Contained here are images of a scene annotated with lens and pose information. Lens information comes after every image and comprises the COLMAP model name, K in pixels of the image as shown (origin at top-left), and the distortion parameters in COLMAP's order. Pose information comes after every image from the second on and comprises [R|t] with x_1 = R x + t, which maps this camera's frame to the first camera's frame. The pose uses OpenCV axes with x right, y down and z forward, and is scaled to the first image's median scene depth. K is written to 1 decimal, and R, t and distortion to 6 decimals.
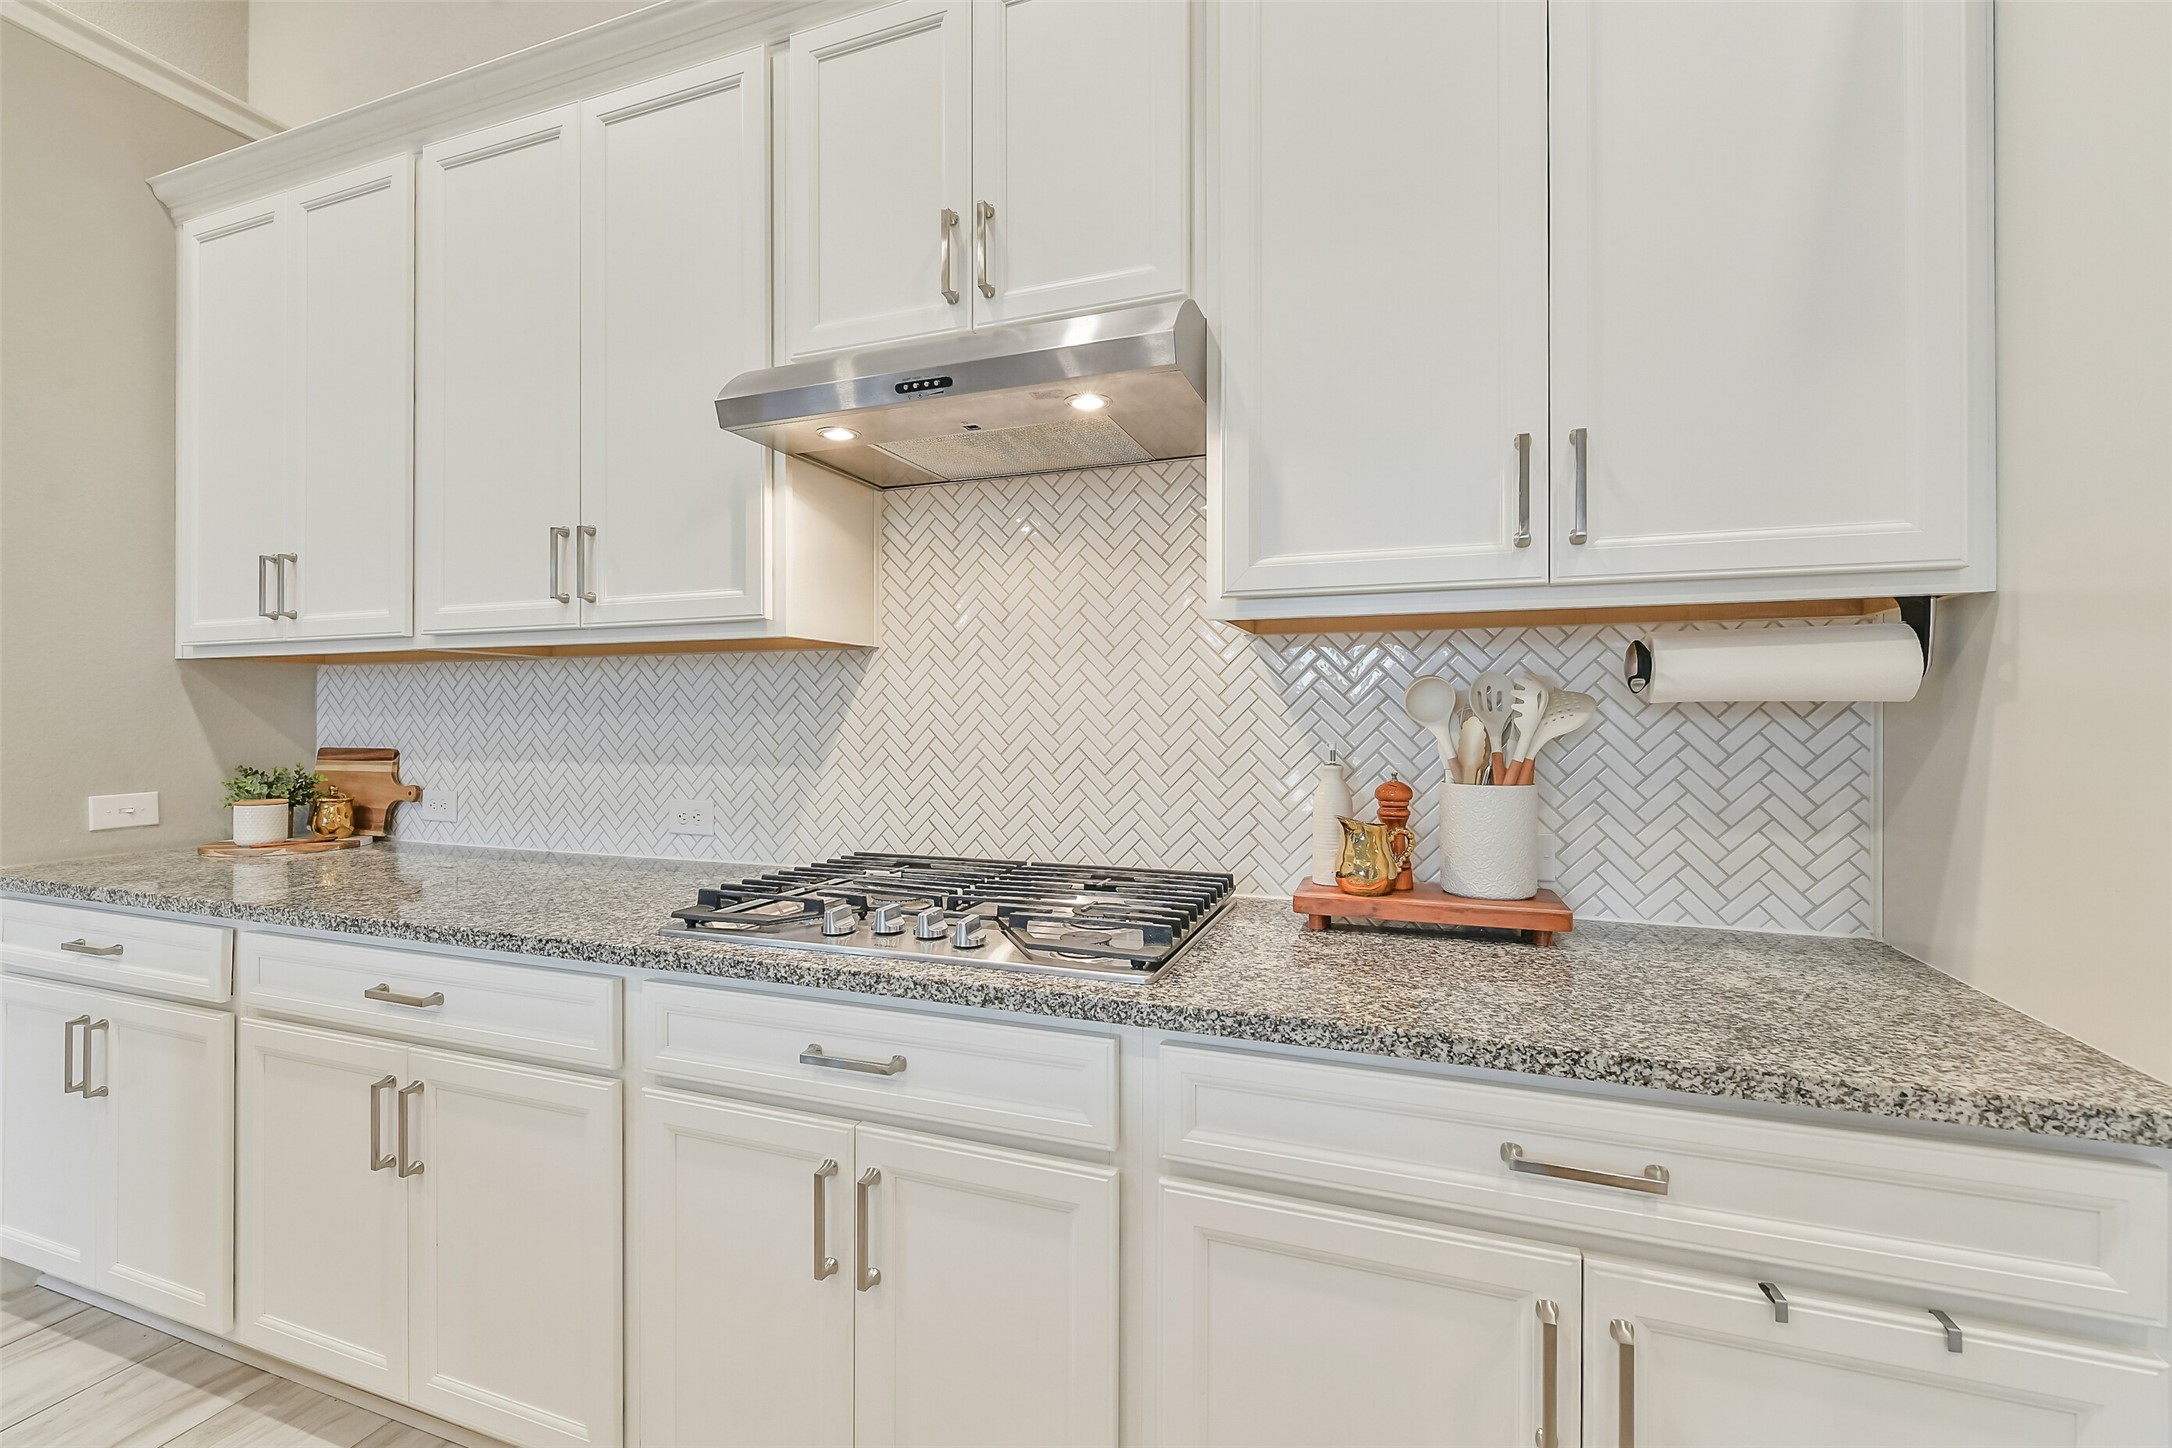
lens RADIAL K [[934.6, 0, 1080.6], [0, 934.6, 715.1], [0, 0, 1]] dist [0.005845, -0.003707]
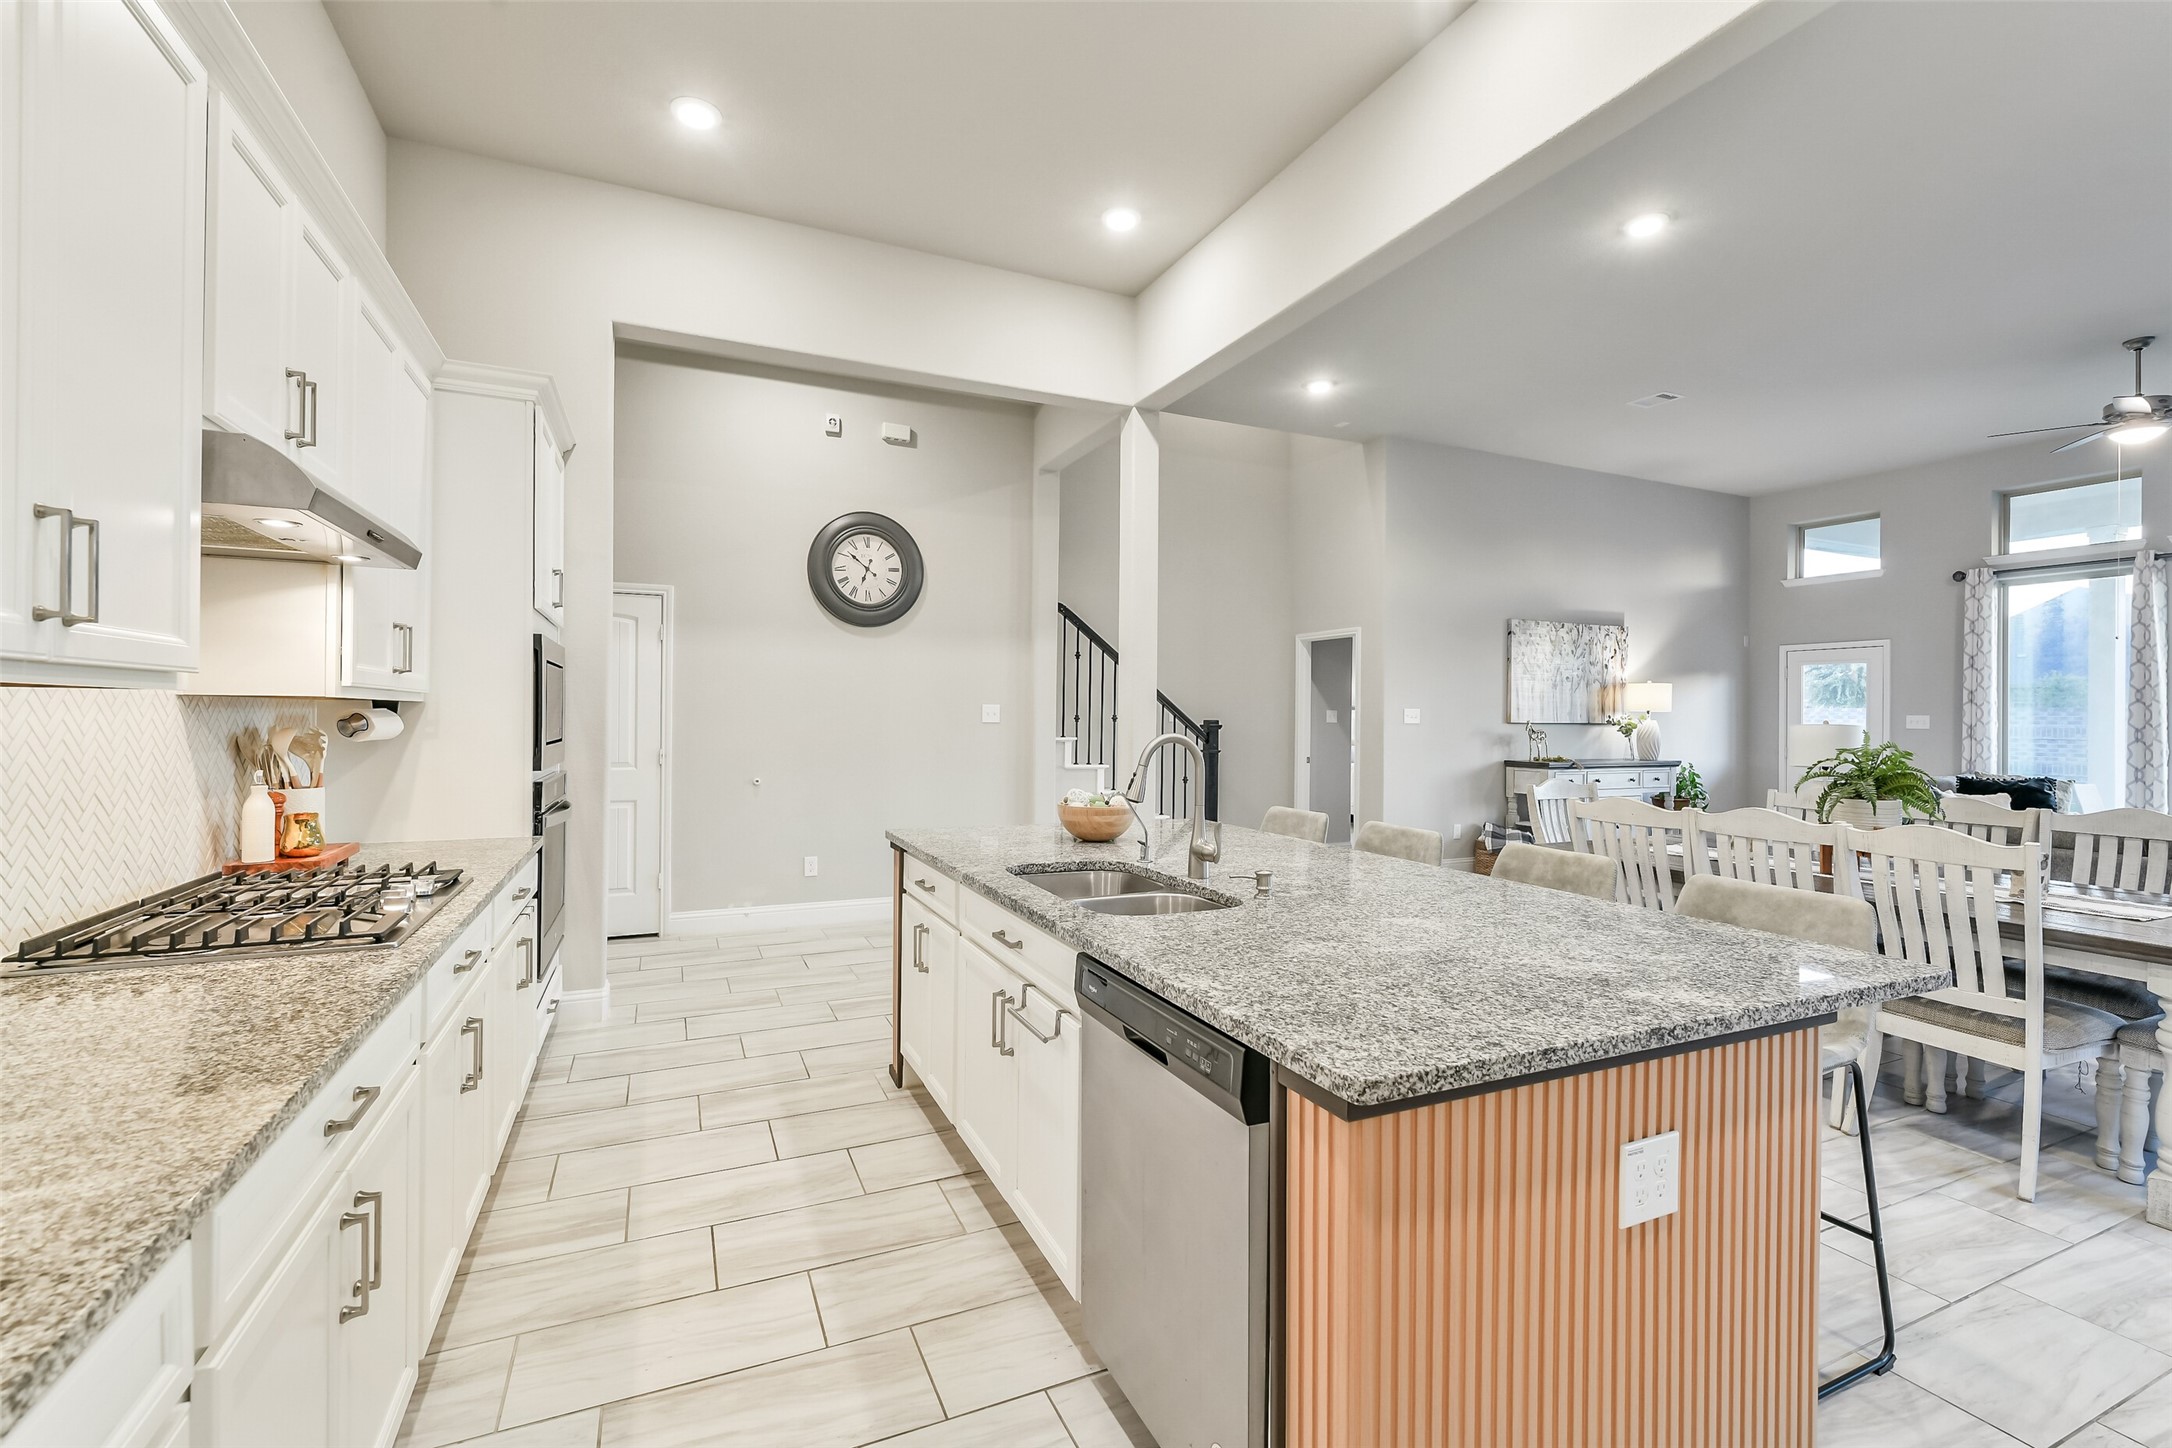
lens RADIAL K [[934.6, 0, 1086.0], [0, 934.6, 709.4], [0, 0, 1]] dist [0.005845, -0.003707]
pose [[-0.707456, -0.001117, 0.706757, -1.522728], [-0.010903, 0.999897, -0.009334, -0.062558], [-0.706674, -0.014309, -0.707395, 0.954814]]
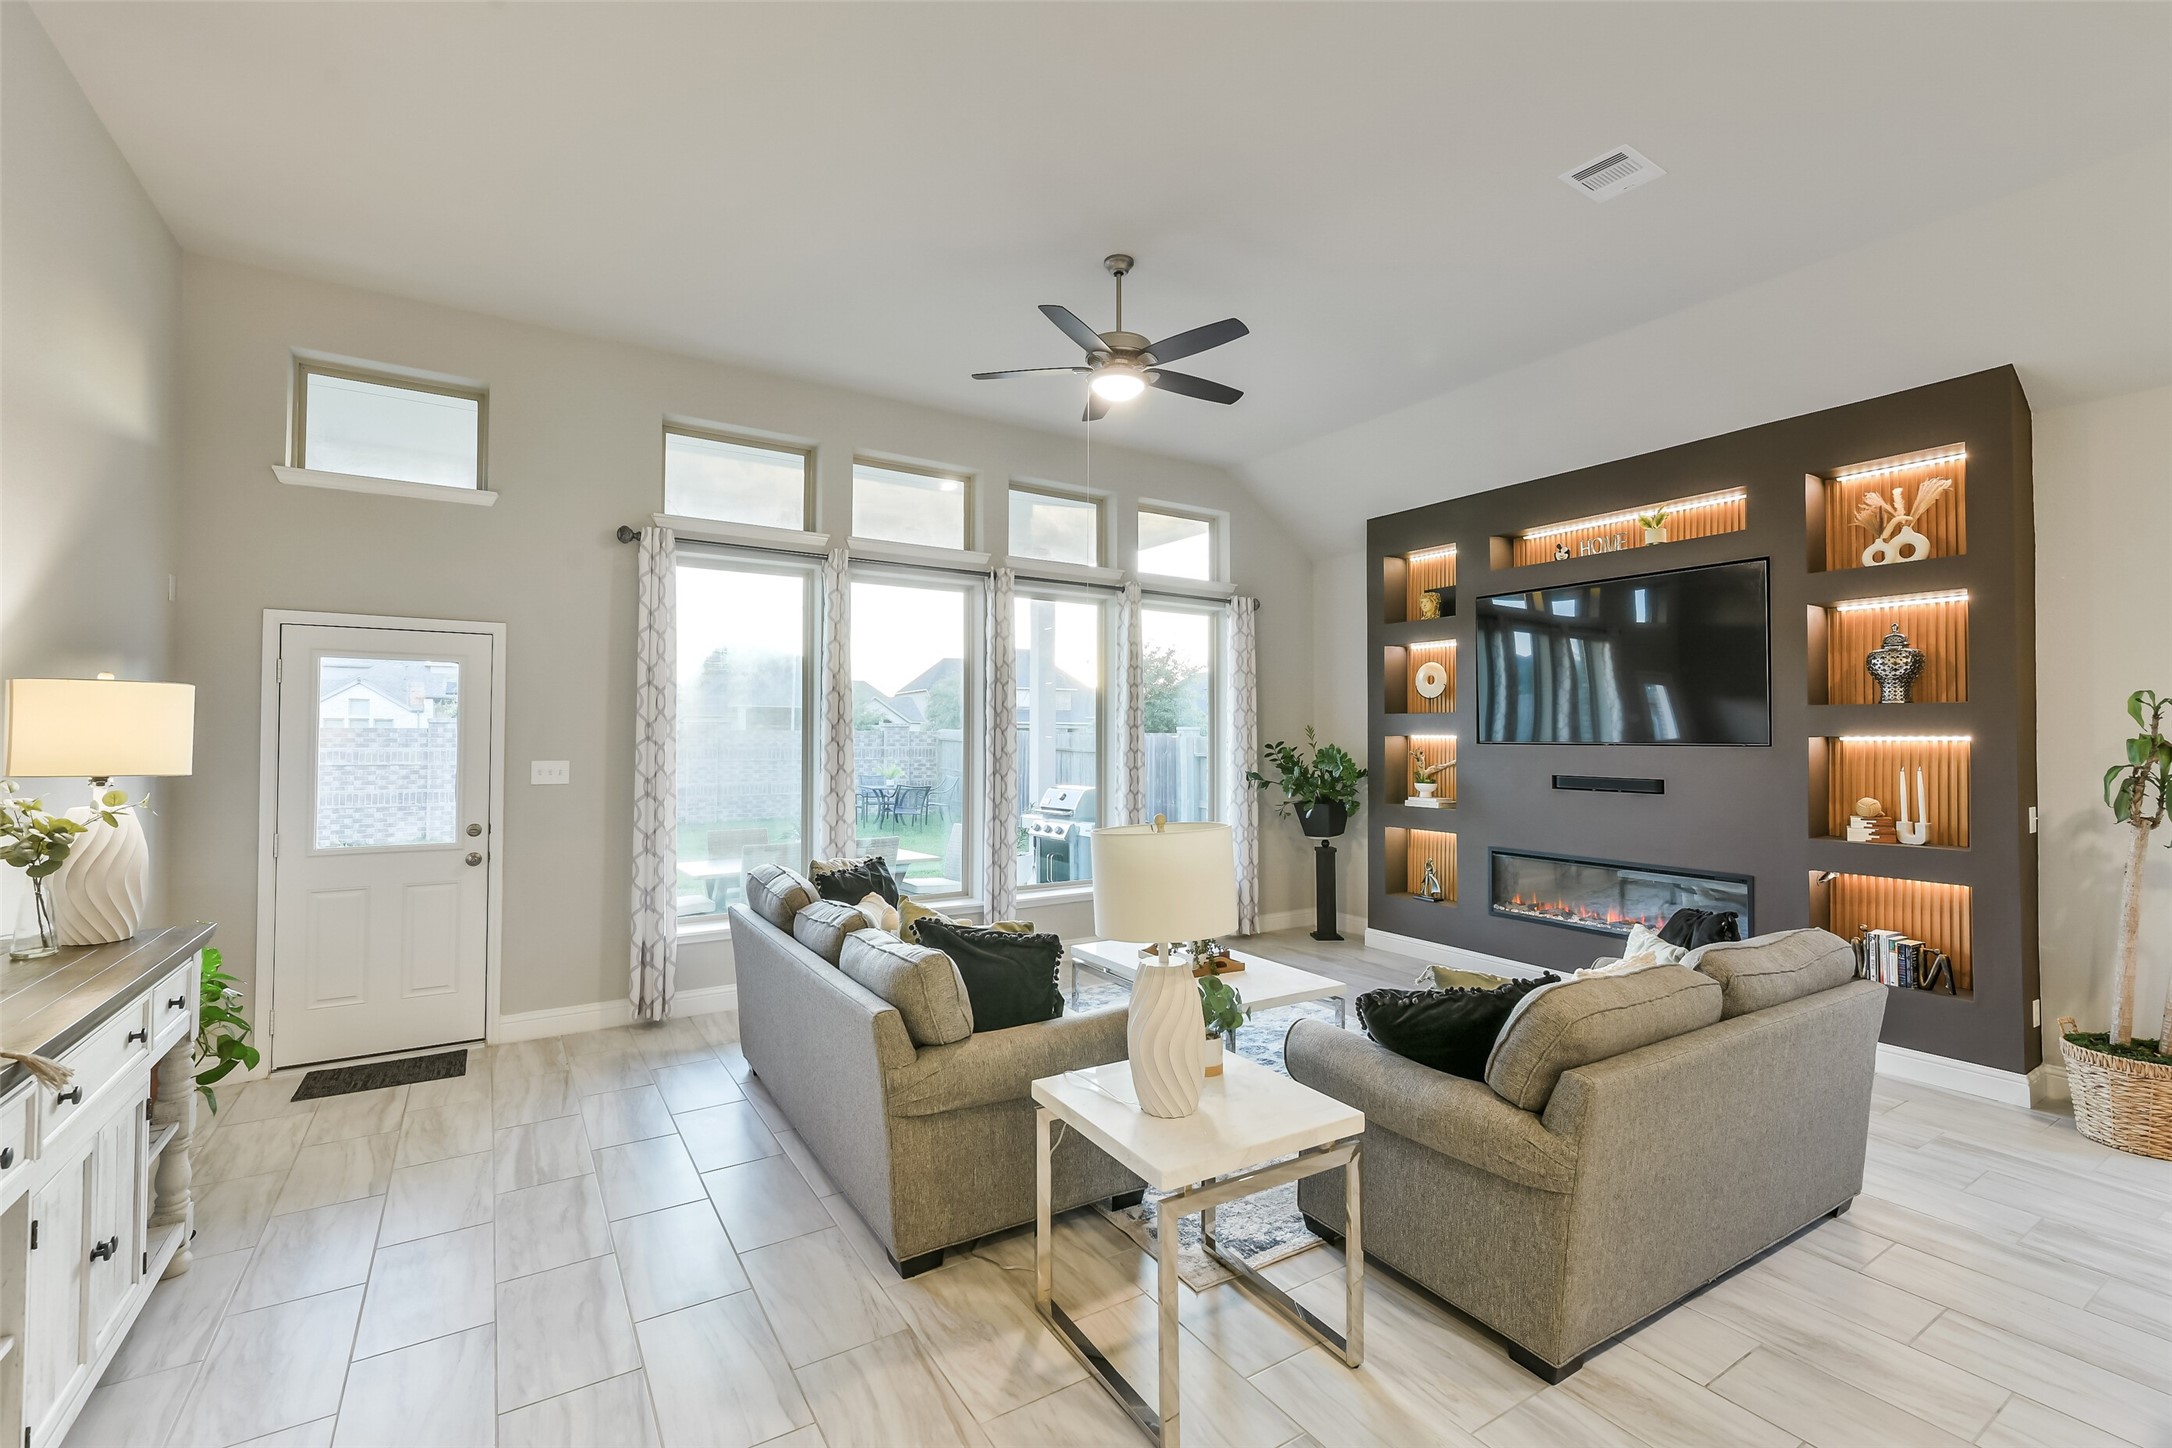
lens RADIAL K [[934.6, 0, 1089.0], [0, 934.6, 717.1], [0, 0, 1]] dist [0.005845, -0.003707]
pose [[-0.597339, -0.018808, -0.801769, 0.073447], [-0.001854, 0.999755, -0.022071, -0.189624], [0.801987, -0.011697, -0.597227, -2.424641]]
